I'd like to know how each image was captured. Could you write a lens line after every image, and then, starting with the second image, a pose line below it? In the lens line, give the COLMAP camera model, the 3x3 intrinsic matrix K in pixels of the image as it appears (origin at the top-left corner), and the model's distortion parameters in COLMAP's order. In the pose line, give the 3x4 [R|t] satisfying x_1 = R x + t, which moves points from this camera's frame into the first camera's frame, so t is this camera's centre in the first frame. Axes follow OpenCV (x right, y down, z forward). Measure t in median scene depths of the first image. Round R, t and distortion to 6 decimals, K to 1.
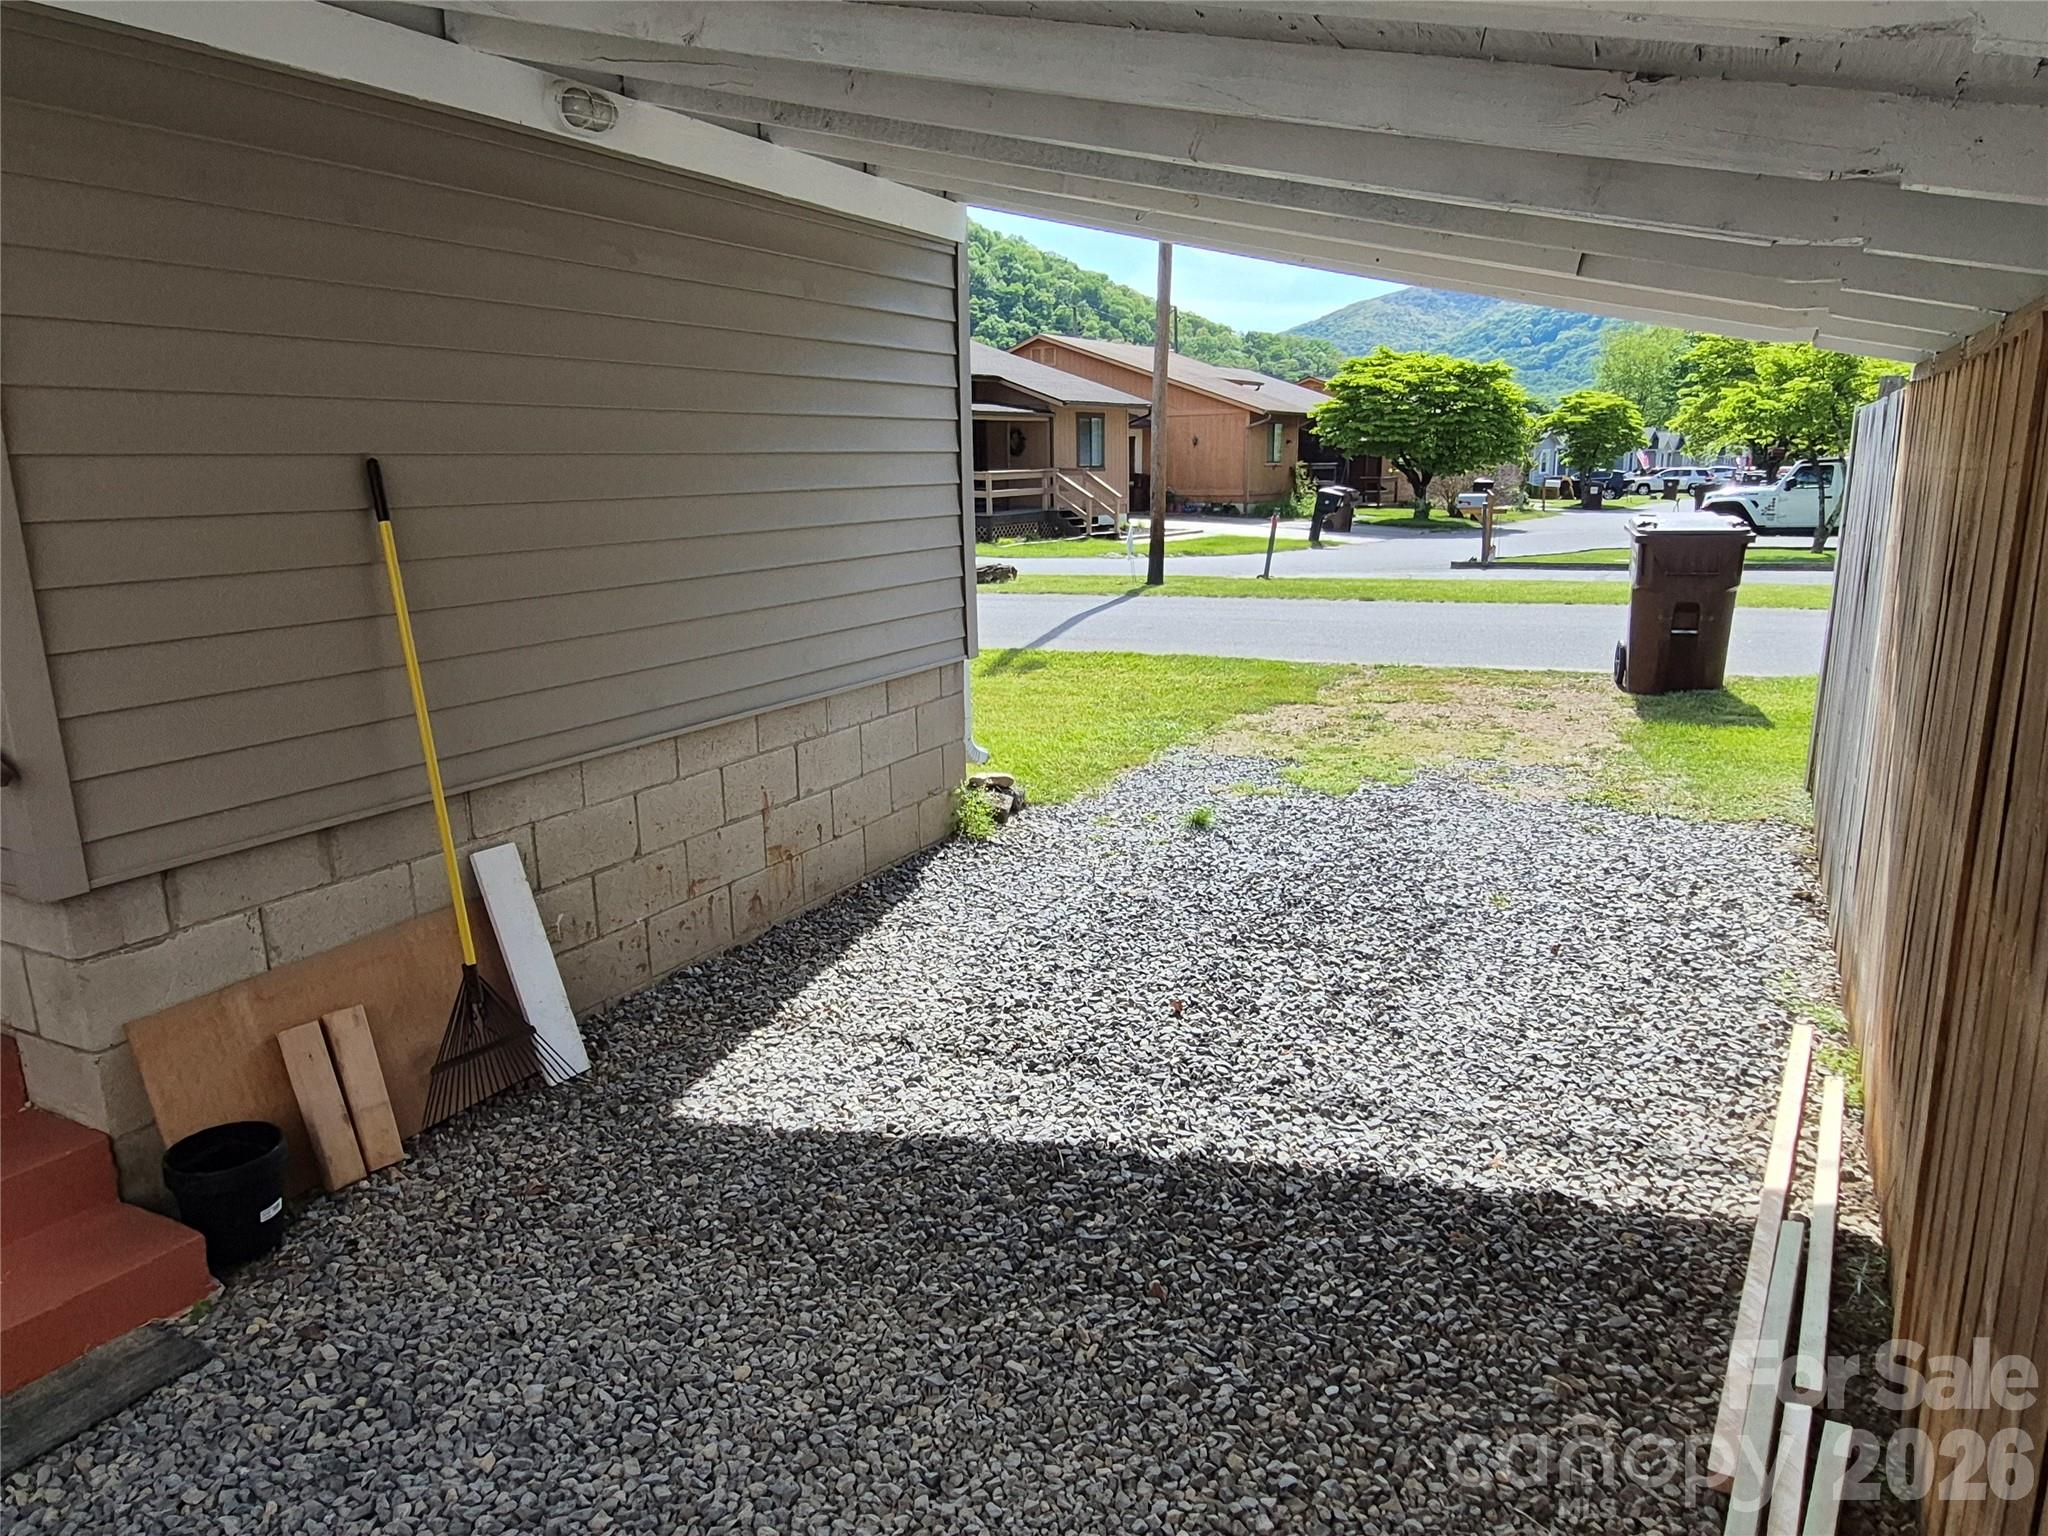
lens RADIAL K [[1451.2, 0, 1027.9], [0, 1451.2, 768.3], [0, 0, 1]] dist [0.021459, 0.001429]
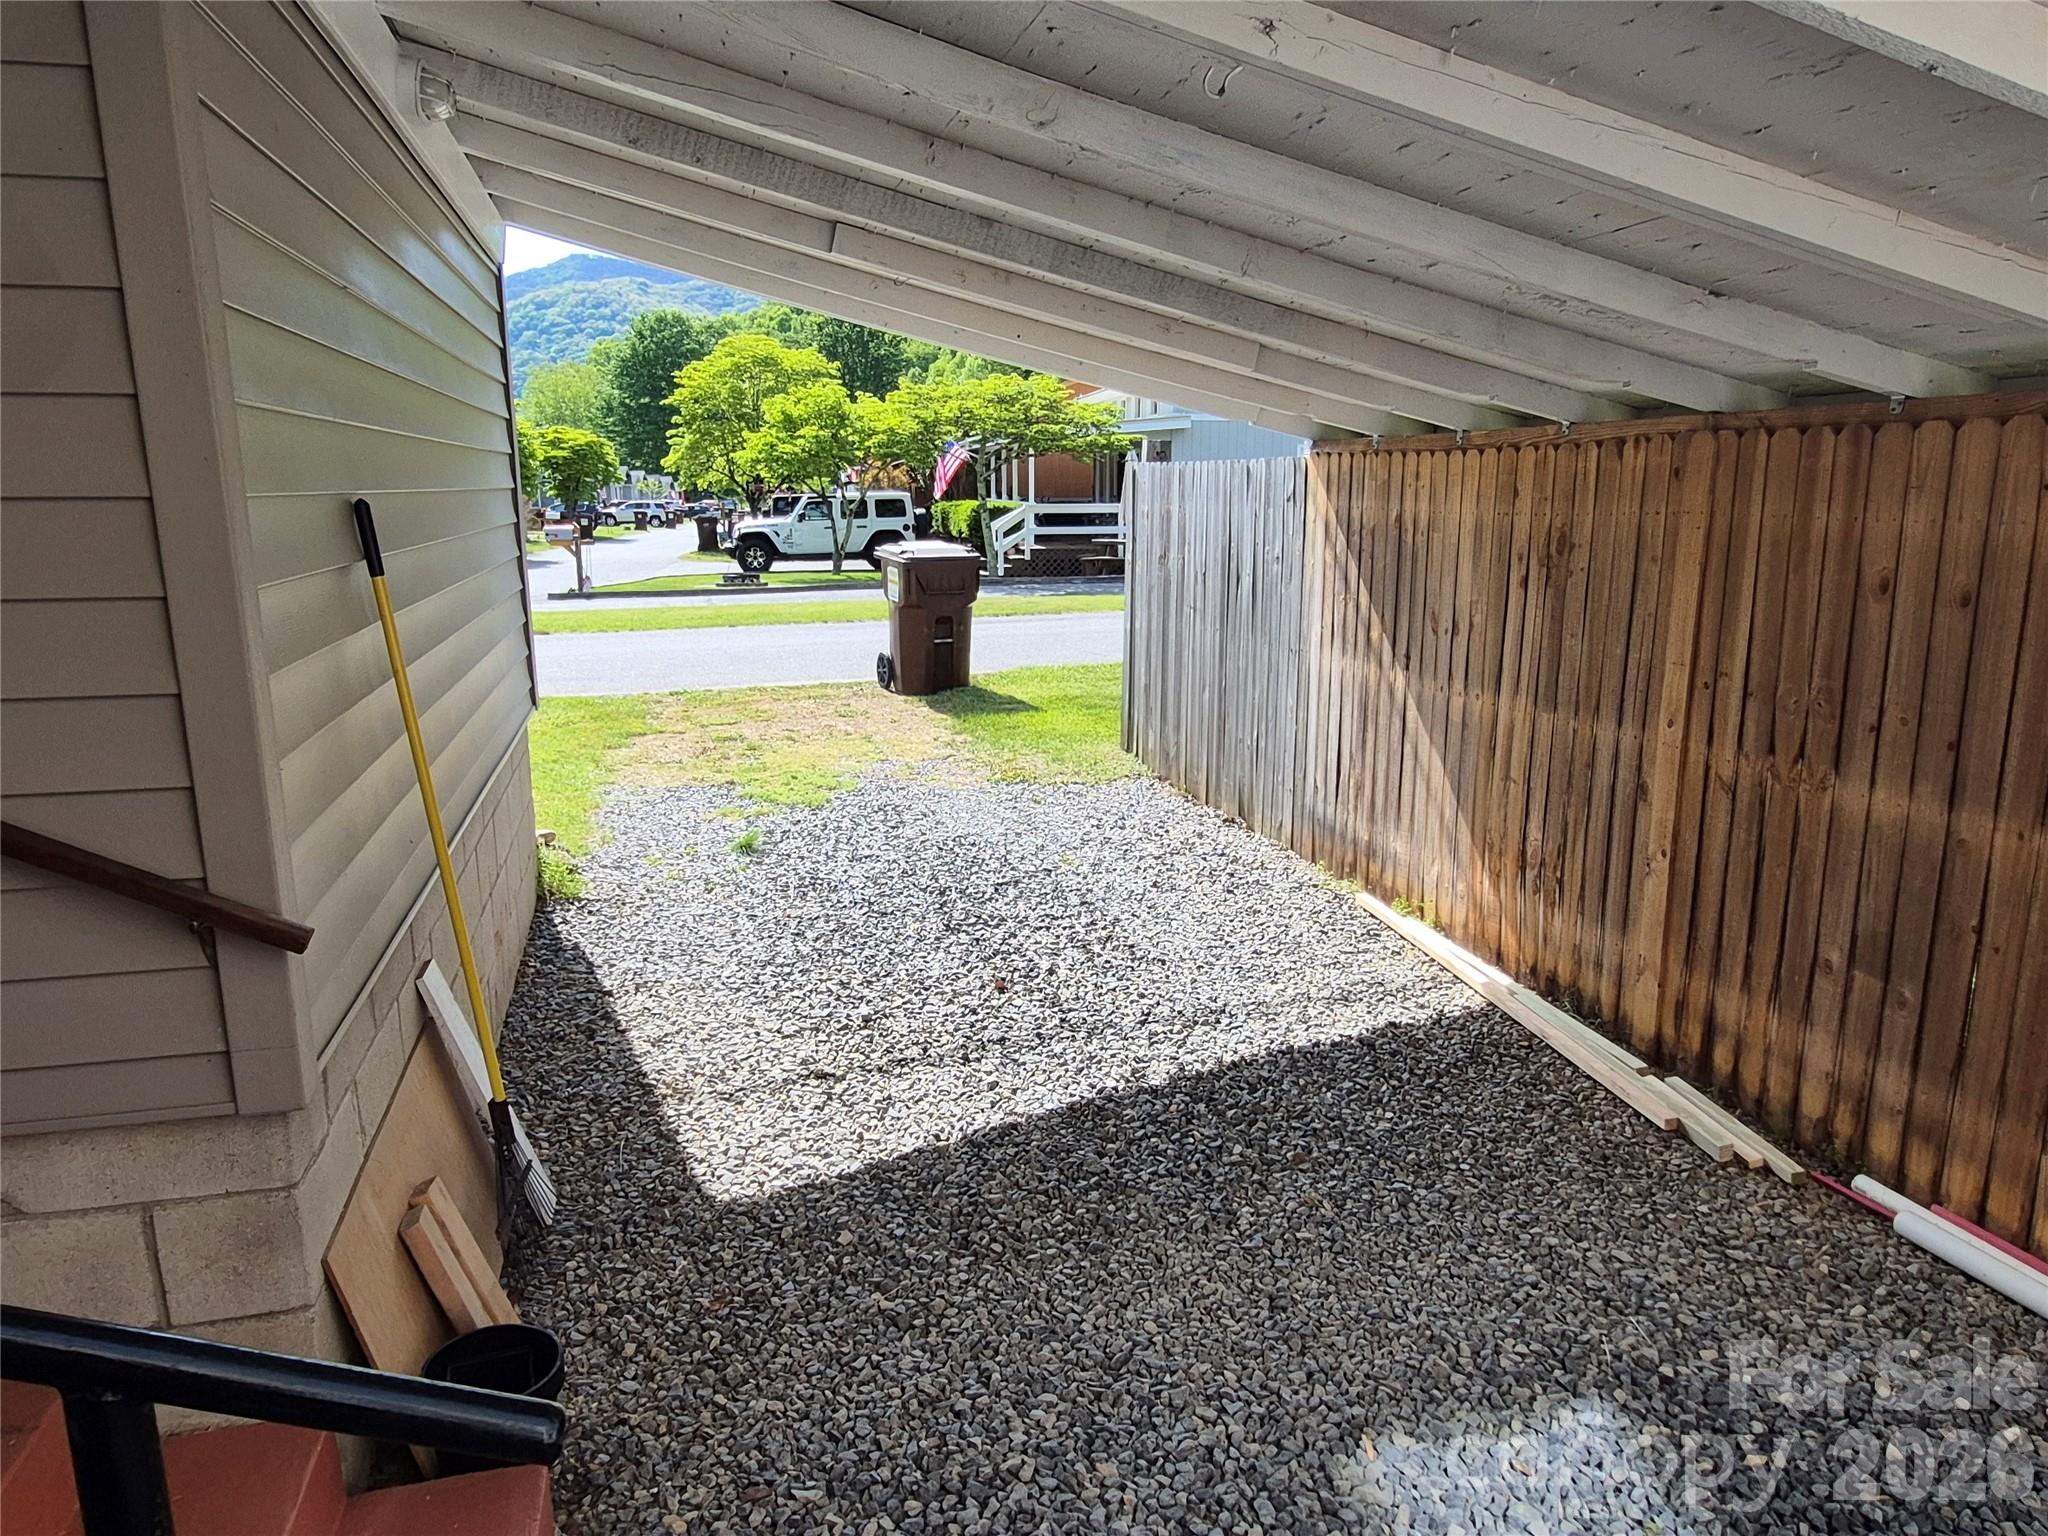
lens RADIAL K [[1453.2, 0, 1023.8], [0, 1453.2, 783.5], [0, 0, 1]] dist [-0.001993, 0.001634]
pose [[0.724679, -0.128435, 0.677011, -0.316637], [0.134676, 0.989928, 0.043640, -0.019061], [-0.675798, 0.059552, 0.734678, 0.073414]]
